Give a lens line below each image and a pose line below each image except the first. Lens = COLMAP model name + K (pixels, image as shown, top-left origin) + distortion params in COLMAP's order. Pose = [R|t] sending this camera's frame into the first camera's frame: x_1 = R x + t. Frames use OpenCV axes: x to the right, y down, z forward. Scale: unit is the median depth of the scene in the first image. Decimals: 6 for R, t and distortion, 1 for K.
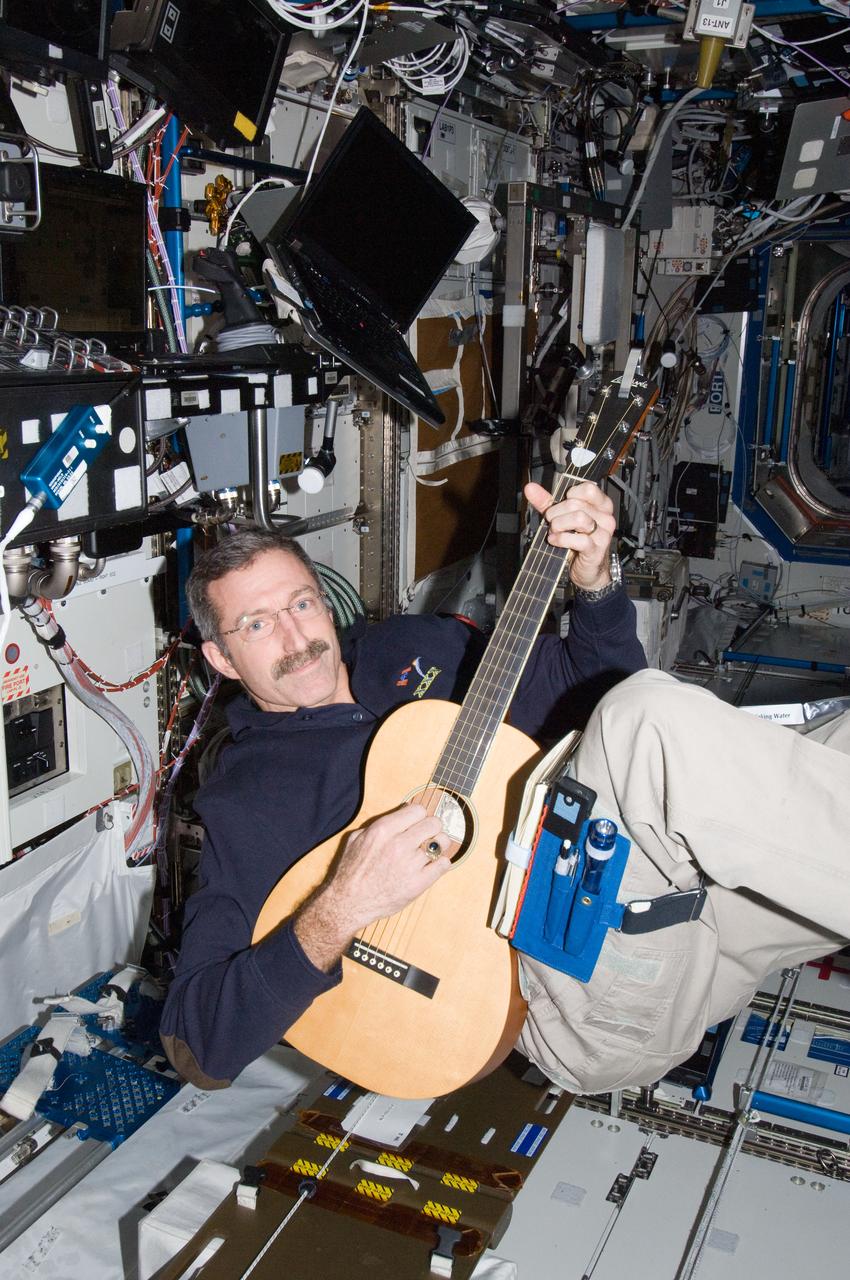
lens RADIAL K [[1281.1, 0, 422.0], [0, 1281.1, 650.5], [0, 0, 1]] dist [0.012589, 0.023376]
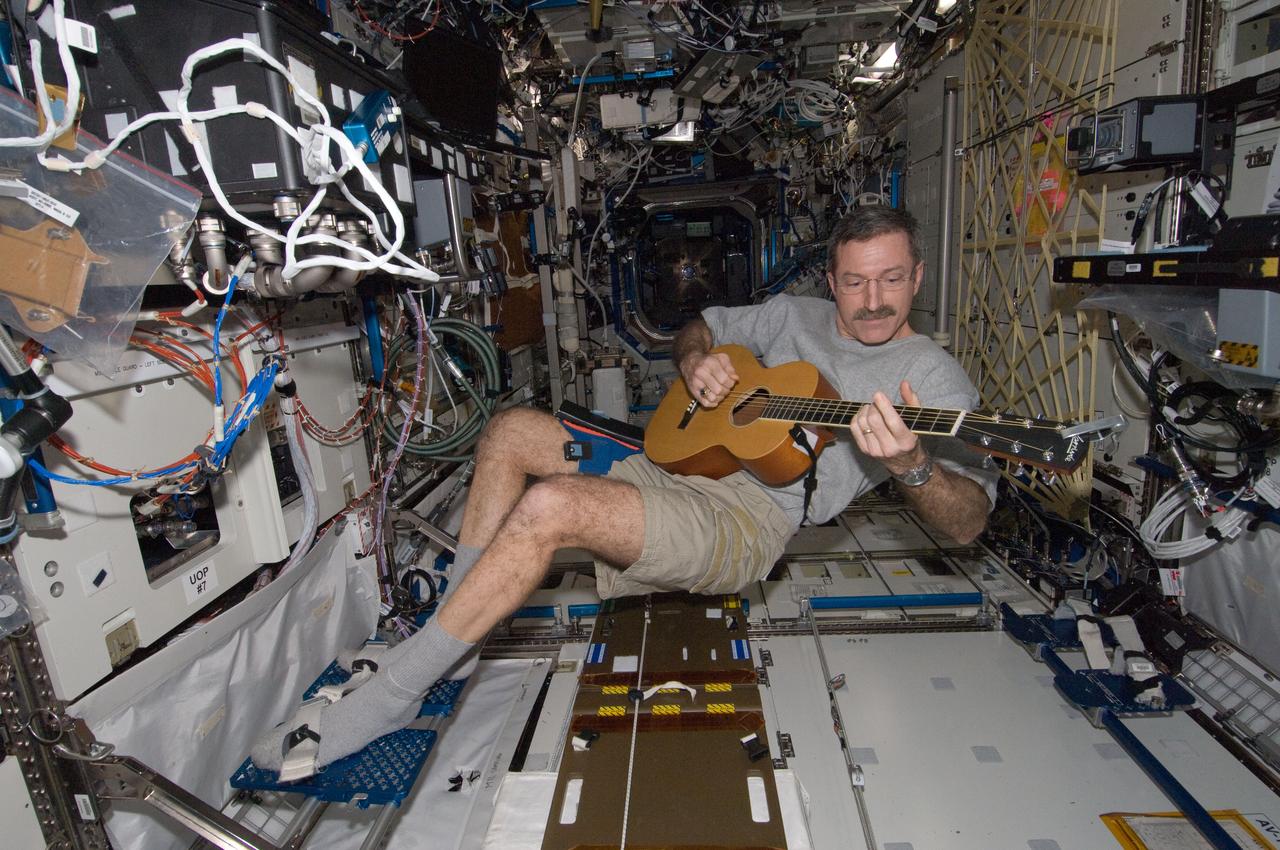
lens RADIAL K [[669.9, 0, 640.0], [0, 669.9, 425.0], [0, 0, 1]] dist [0.031903, -0.041456]
pose [[0.928071, -0.157678, 0.337375, -0.187309], [0.173418, 0.984704, -0.016830, 0.099059], [-0.329561, 0.074126, 0.941220, 0.240176]]
